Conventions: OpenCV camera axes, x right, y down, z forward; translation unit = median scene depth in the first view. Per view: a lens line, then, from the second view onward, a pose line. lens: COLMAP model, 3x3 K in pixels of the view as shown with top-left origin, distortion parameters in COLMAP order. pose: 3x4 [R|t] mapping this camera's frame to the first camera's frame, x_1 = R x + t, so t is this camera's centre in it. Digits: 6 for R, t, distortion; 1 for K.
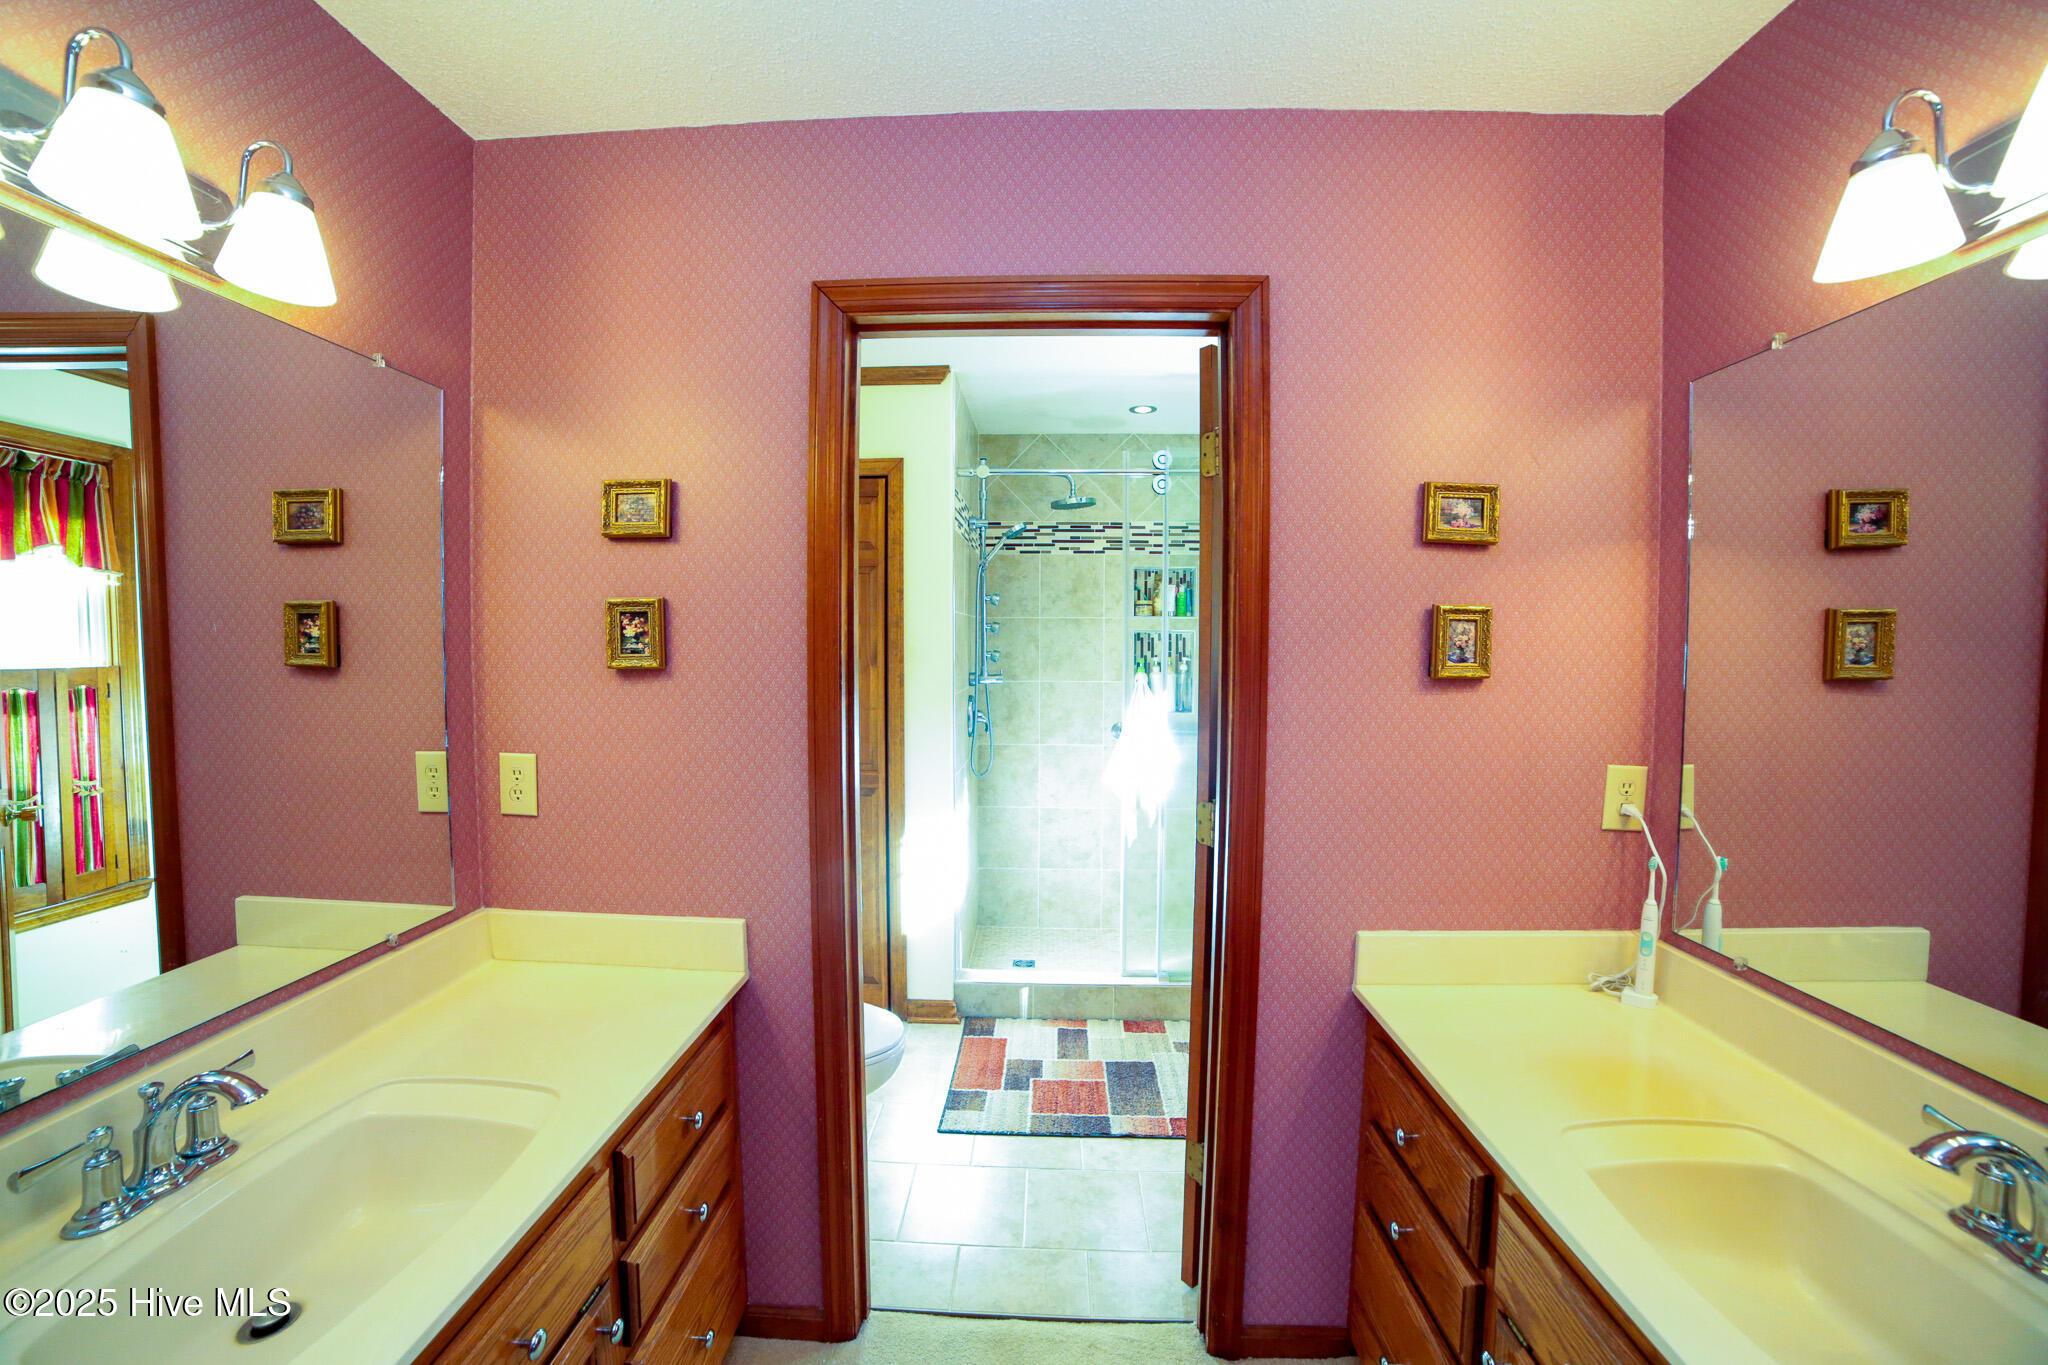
lens RADIAL K [[827.2, 0, 1014.2], [0, 827.2, 680.0], [0, 0, 1]] dist [-0.110330, 0.038824]
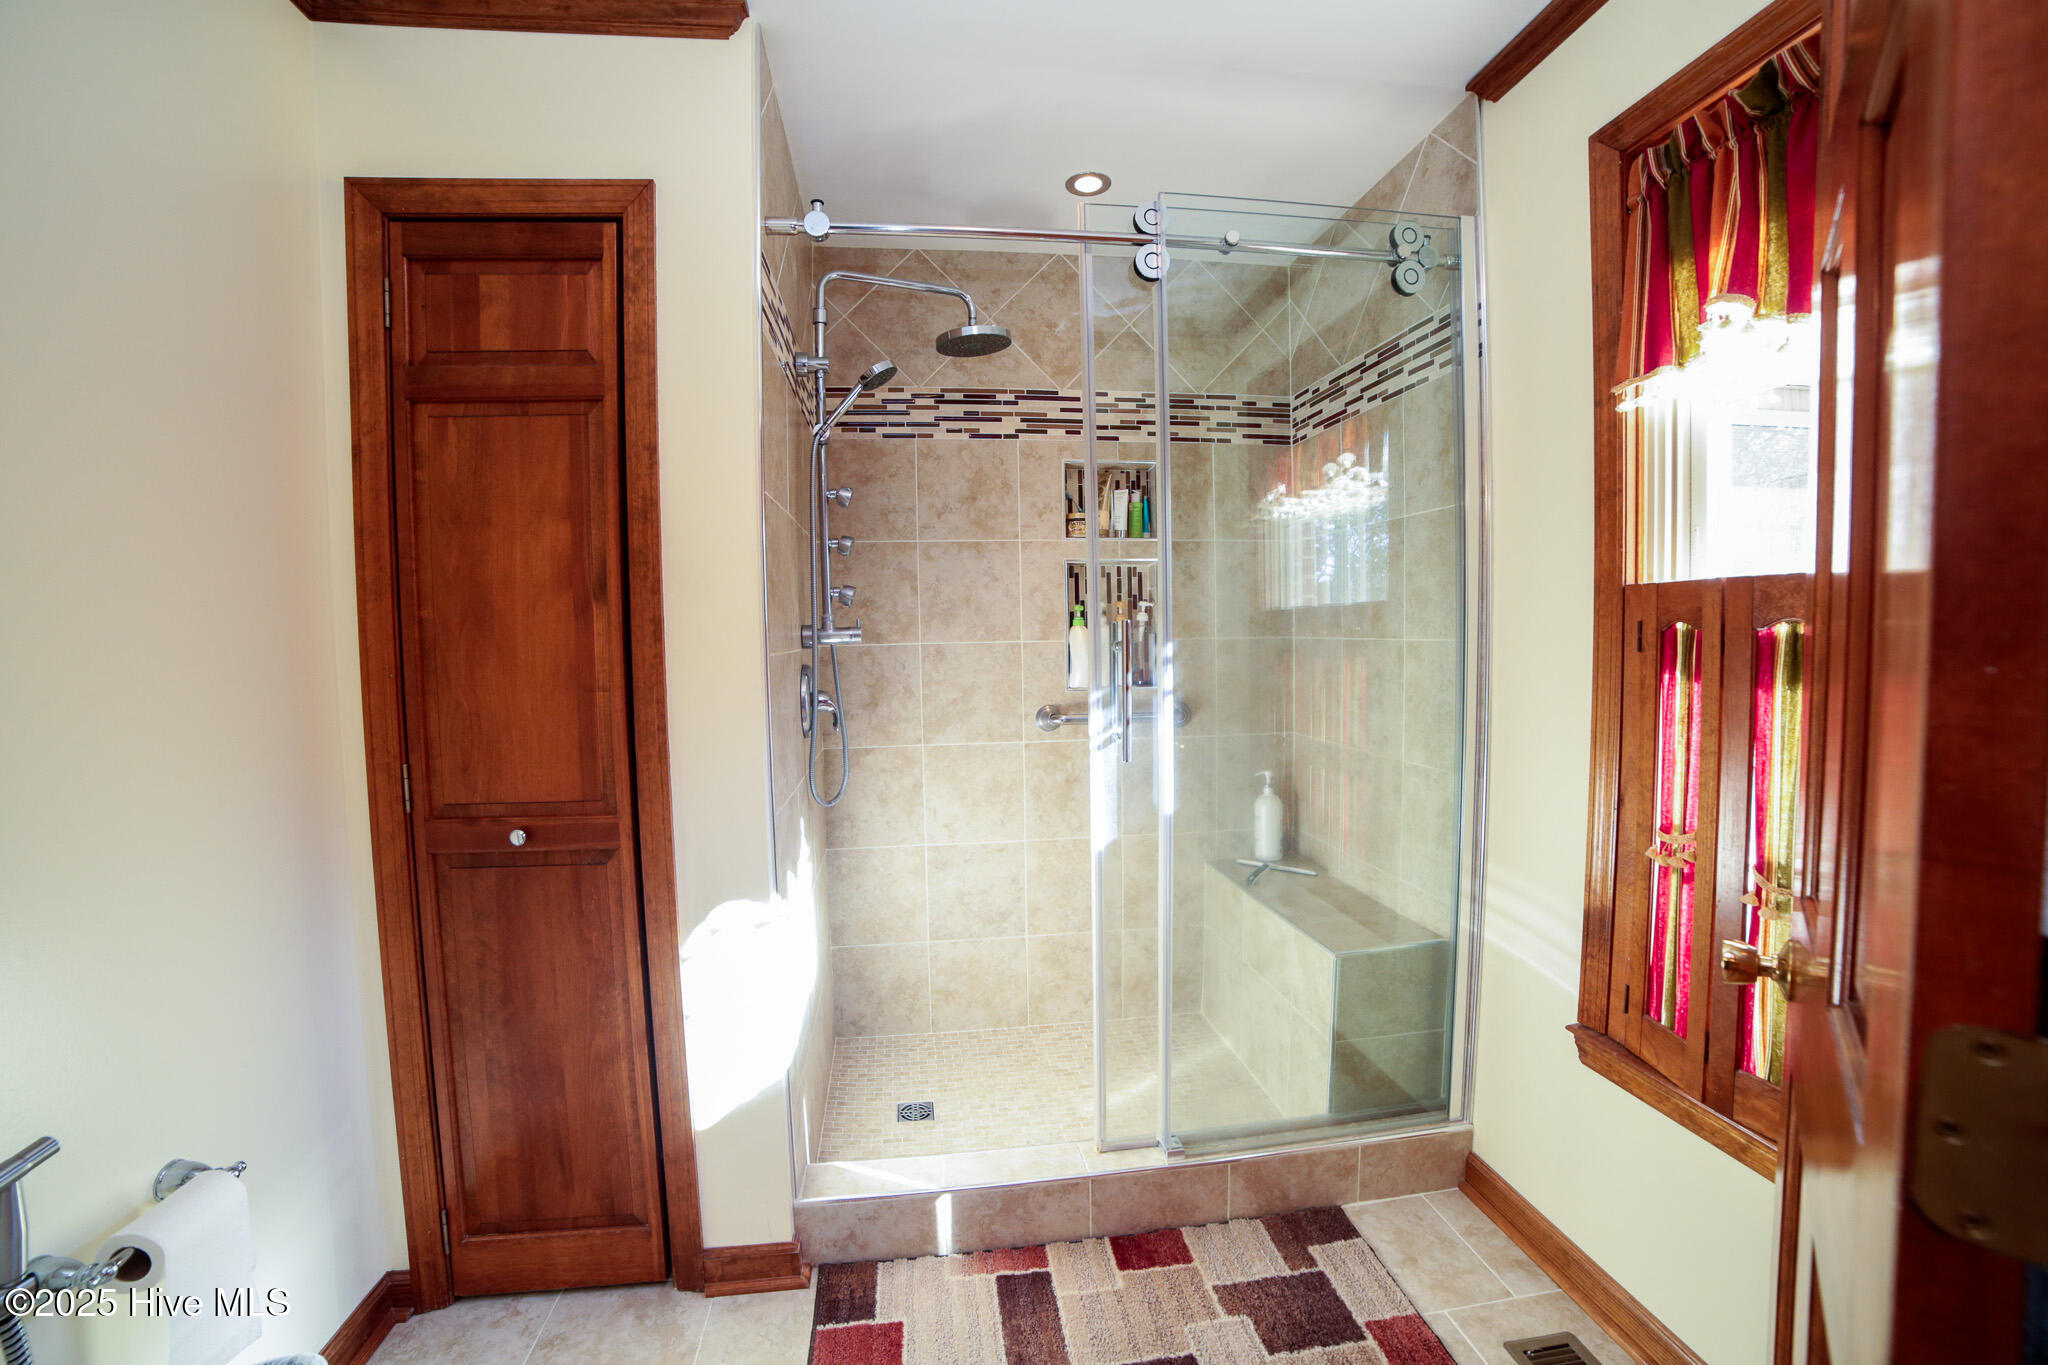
lens RADIAL K [[827.2, 0, 1014.2], [0, 827.2, 680.0], [0, 0, 1]] dist [-0.110330, 0.038824]
pose [[0.983746, -0.030498, 0.176958, -0.010474], [0.029229, 0.999525, 0.009775, 0.025254], [-0.177172, -0.004443, 0.984170, 0.380197]]
